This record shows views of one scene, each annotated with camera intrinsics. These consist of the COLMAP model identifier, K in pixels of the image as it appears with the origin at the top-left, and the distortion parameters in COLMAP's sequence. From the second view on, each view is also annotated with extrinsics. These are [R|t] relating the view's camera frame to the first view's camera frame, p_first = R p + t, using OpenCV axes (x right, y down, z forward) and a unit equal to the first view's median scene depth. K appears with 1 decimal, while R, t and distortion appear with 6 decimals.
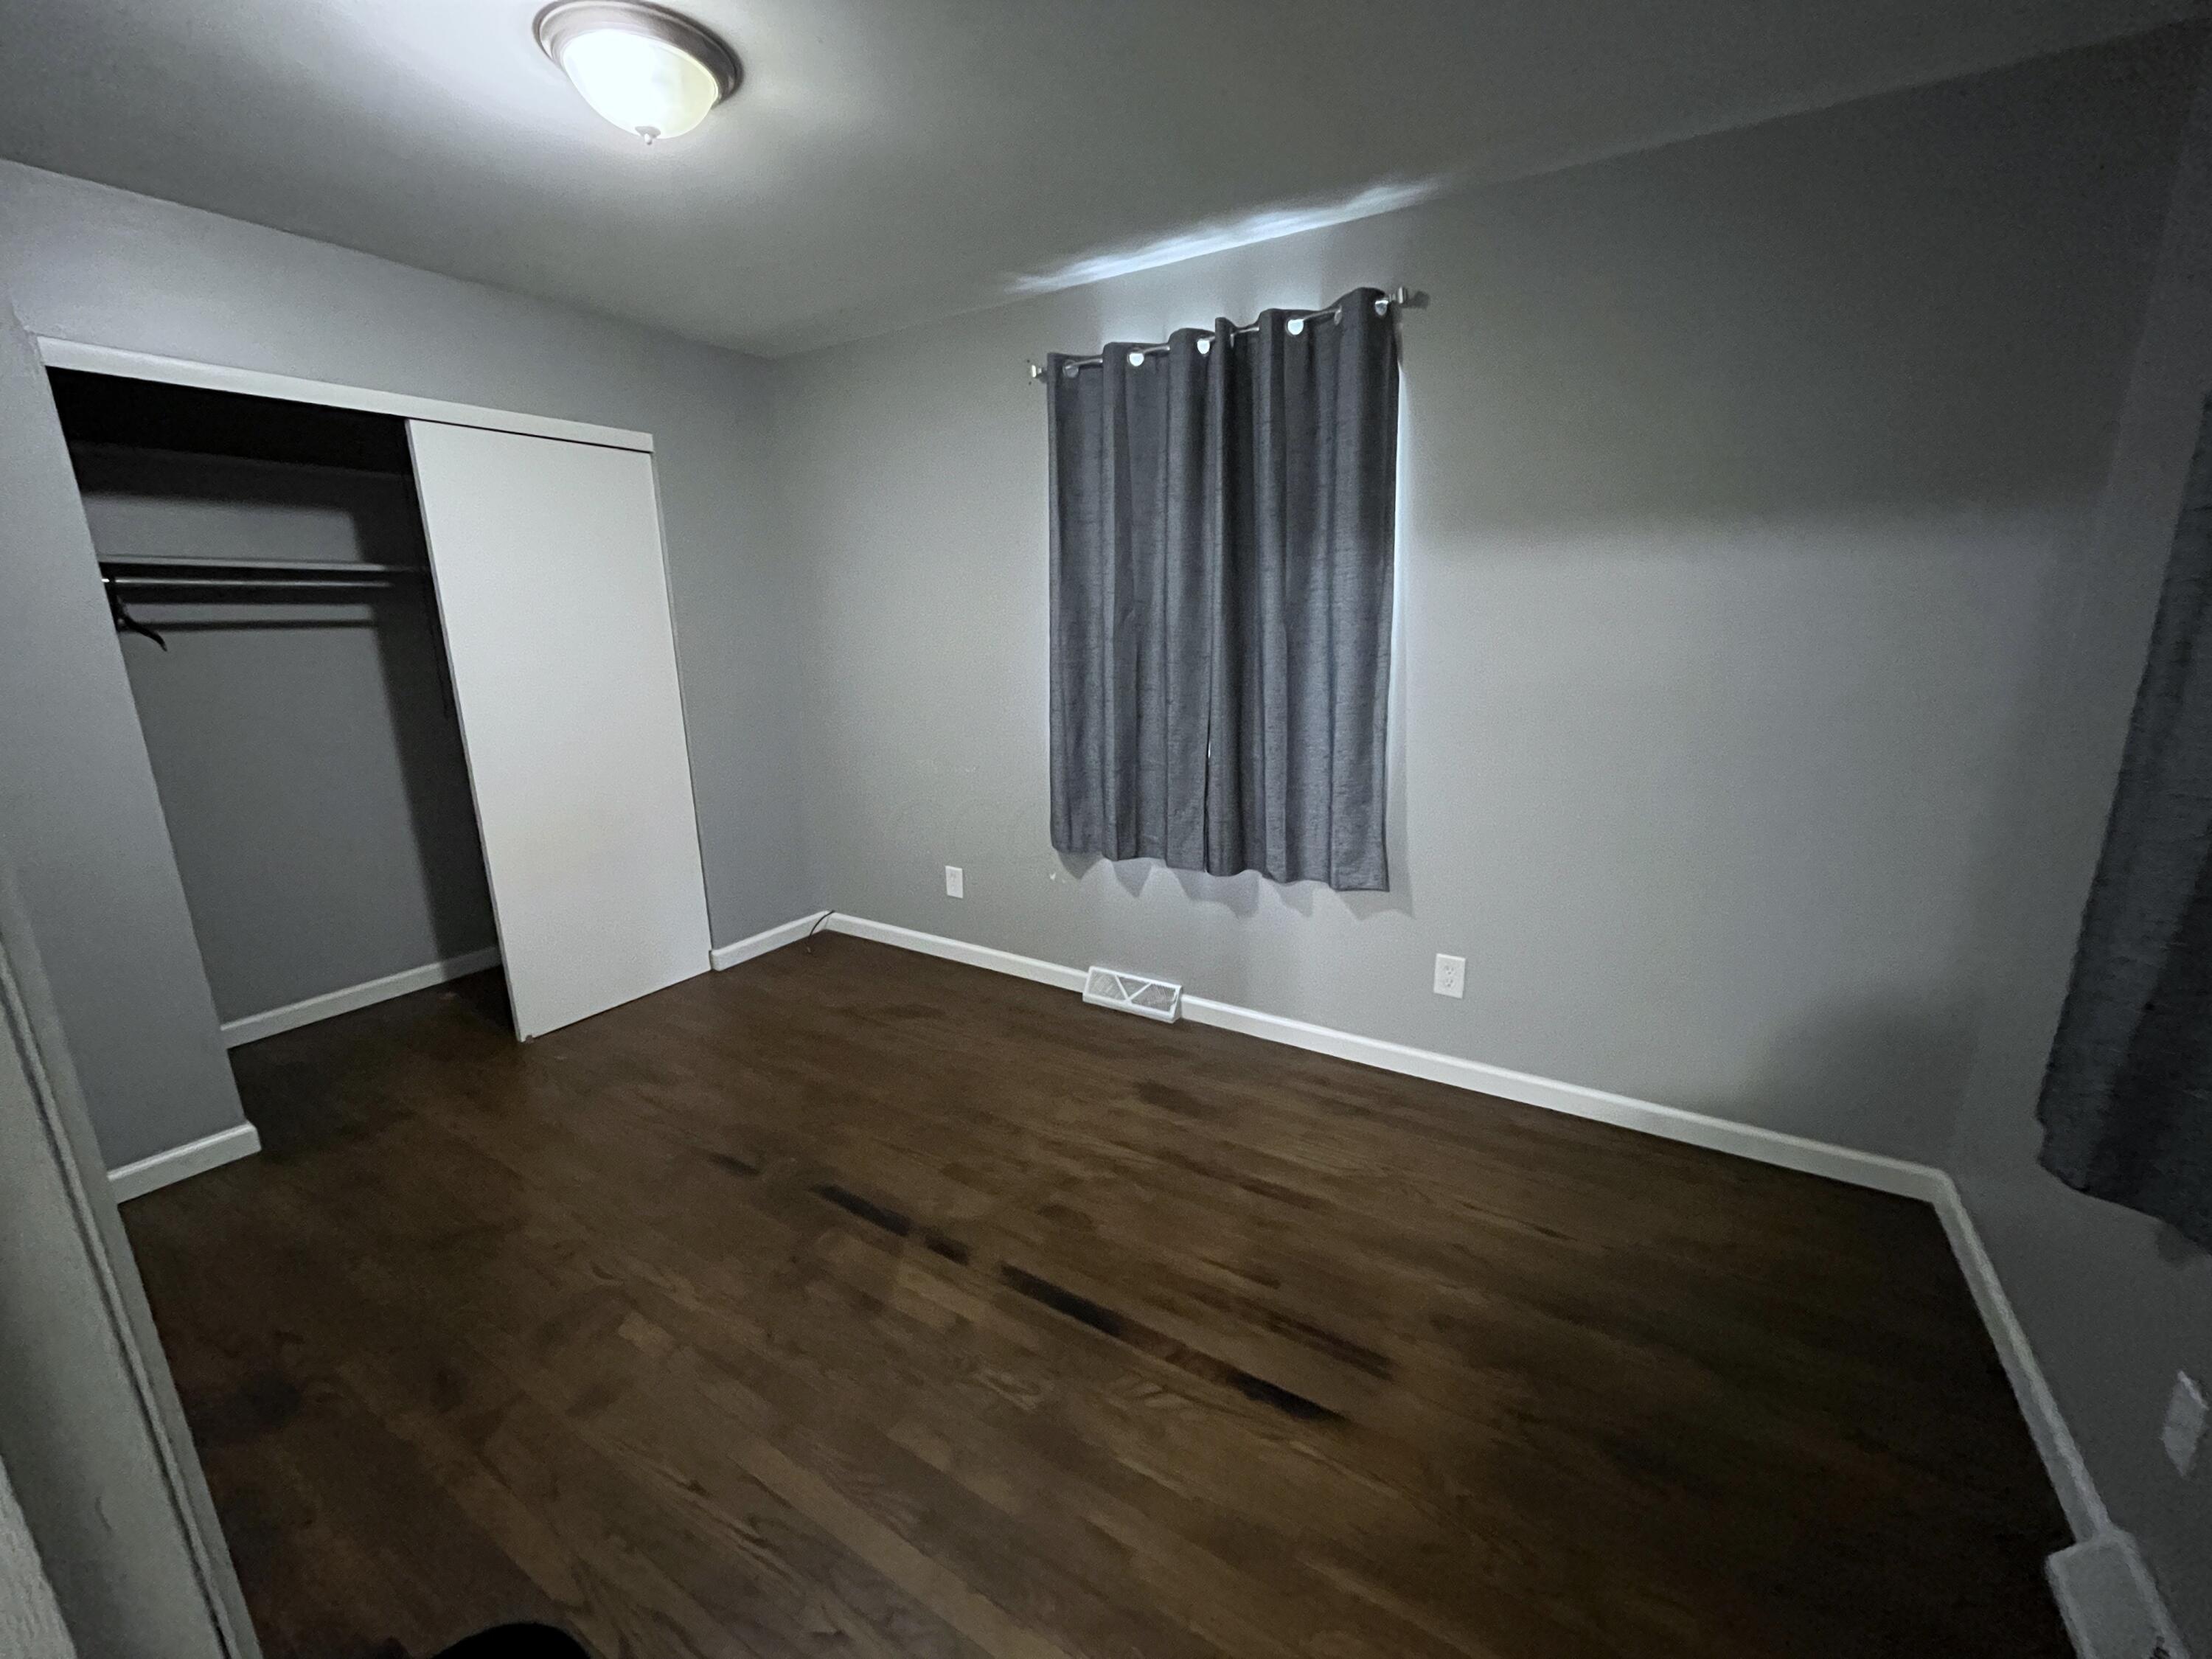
lens RADIAL K [[897.0, 0, 1101.5], [0, 897.0, 827.0], [0, 0, 1]] dist [-0.003303, -0.000348]
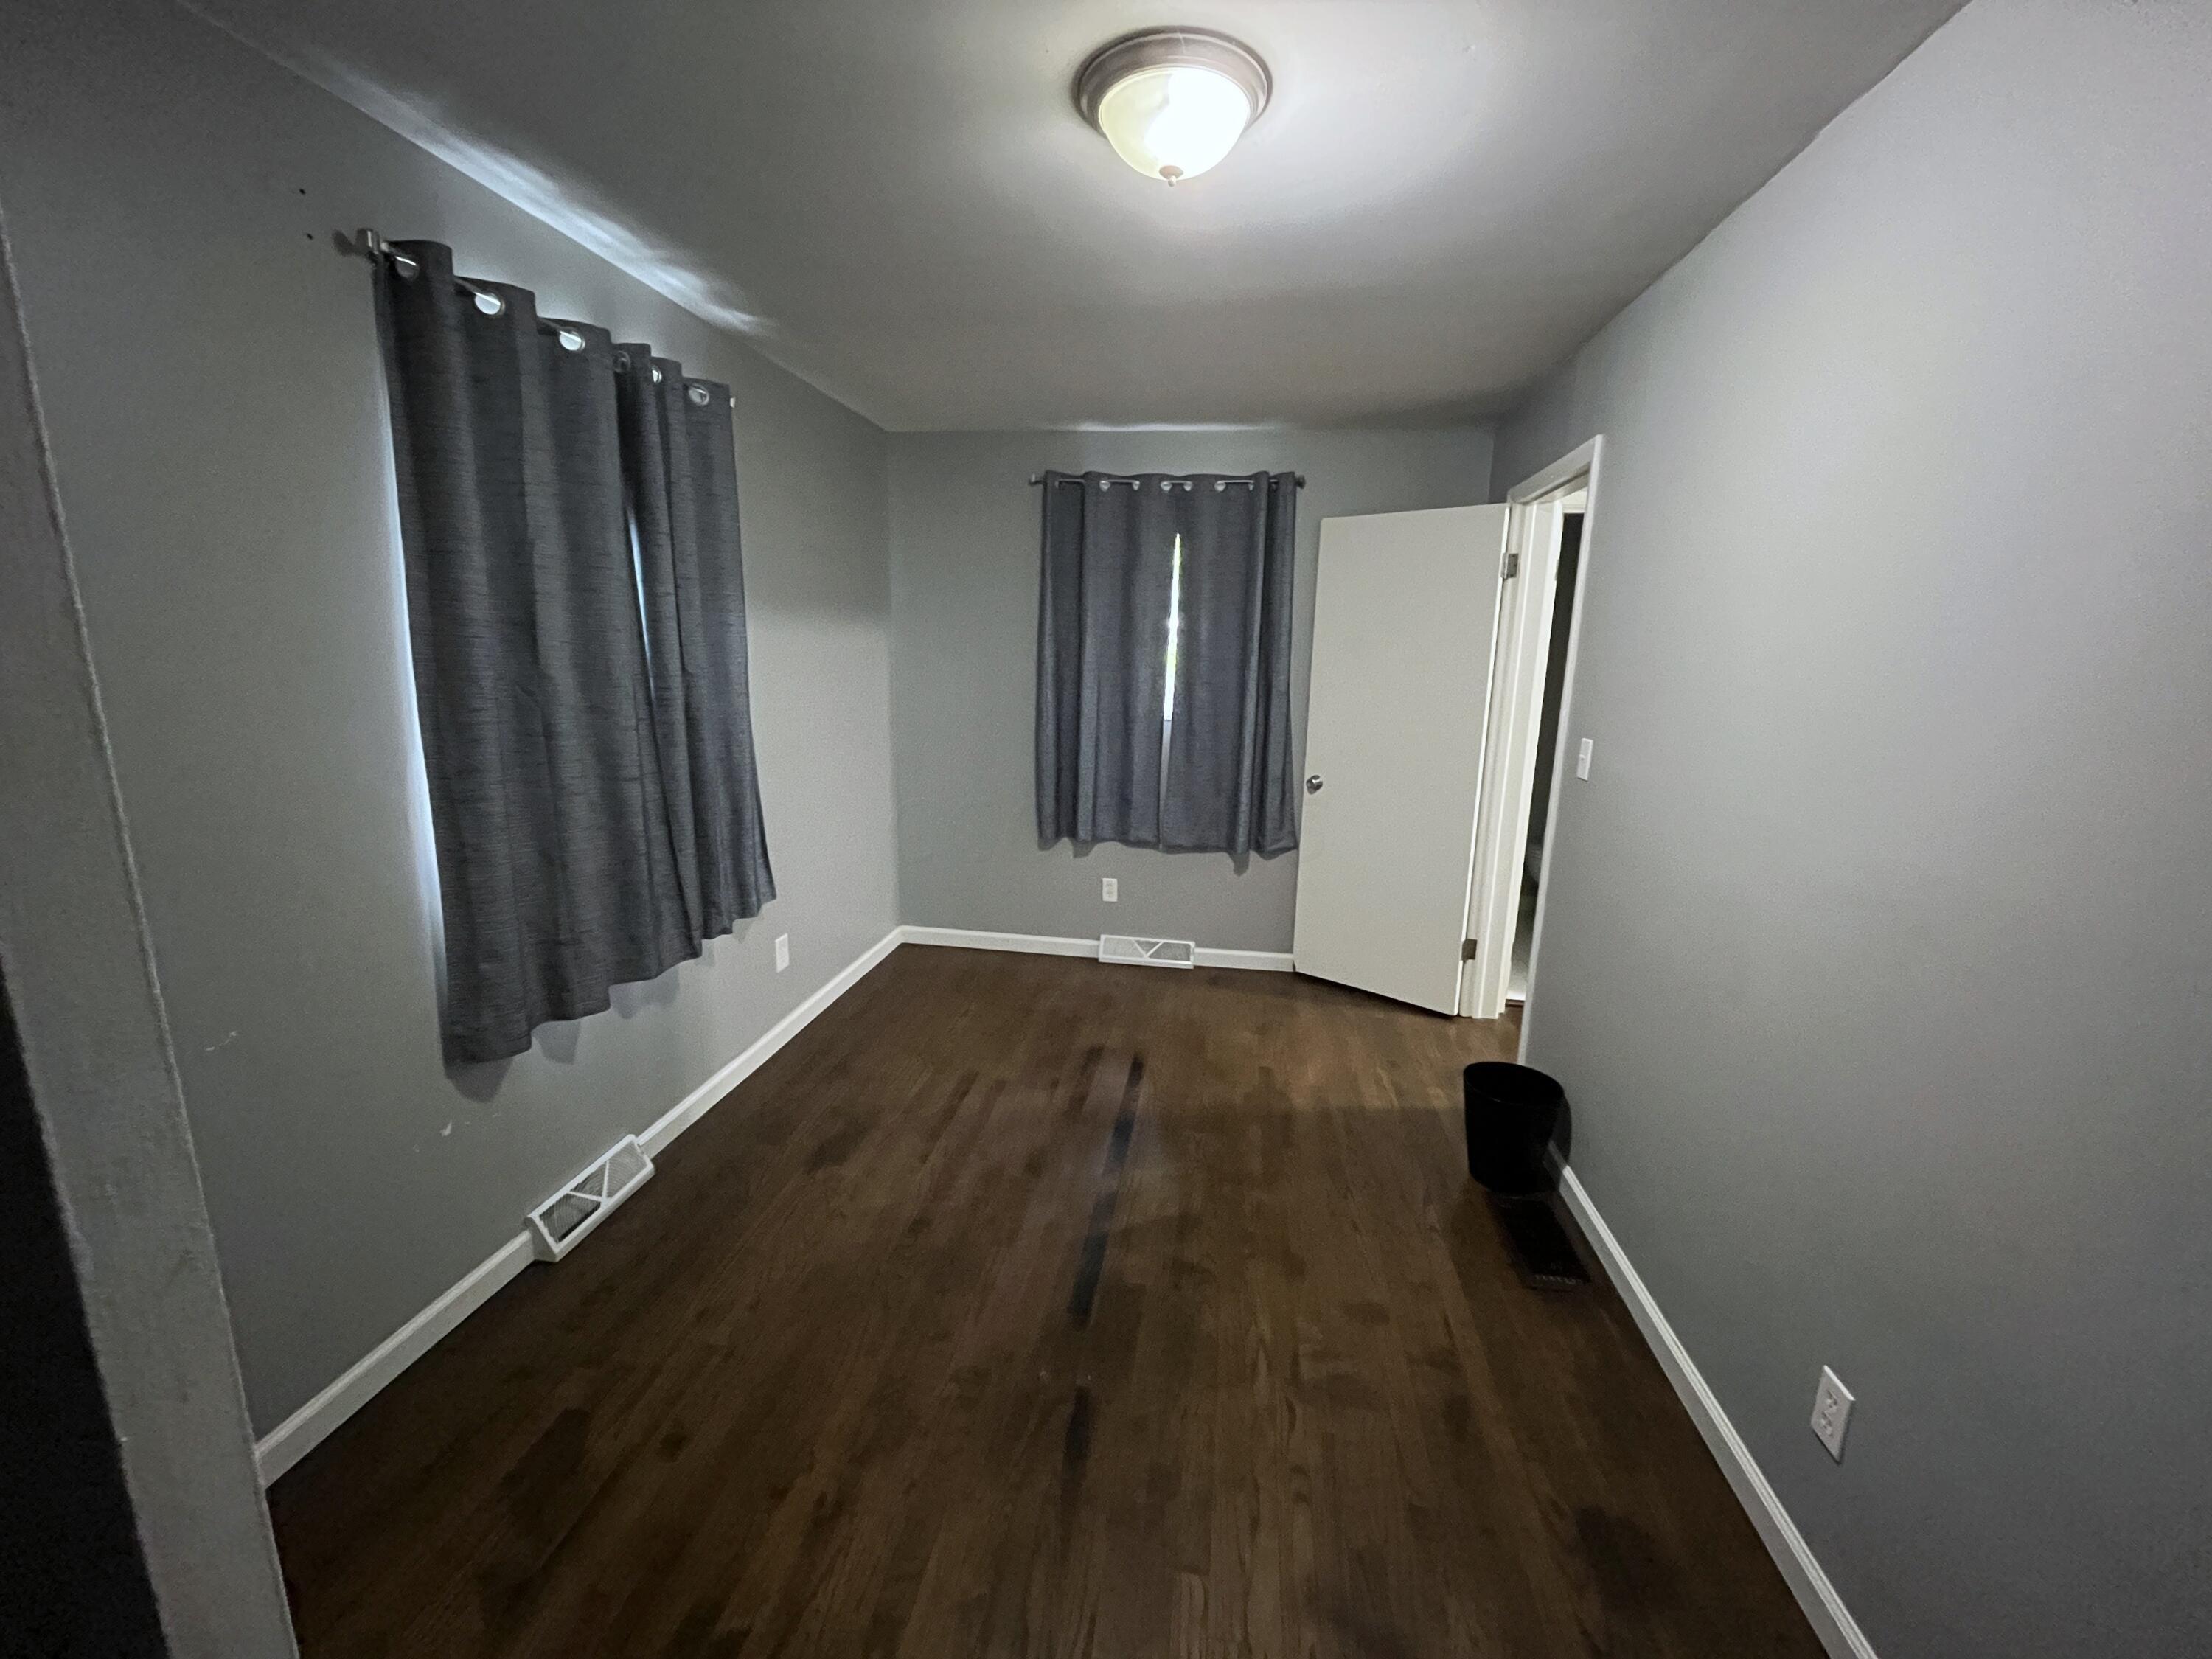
lens RADIAL K [[897.0, 0, 1101.5], [0, 897.0, 827.0], [0, 0, 1]] dist [-0.003303, -0.000348]
pose [[-0.397170, -0.175709, 0.900768, -1.005122], [0.200043, 0.941326, 0.271824, -0.284374], [-0.895678, 0.288153, -0.338717, 1.106066]]
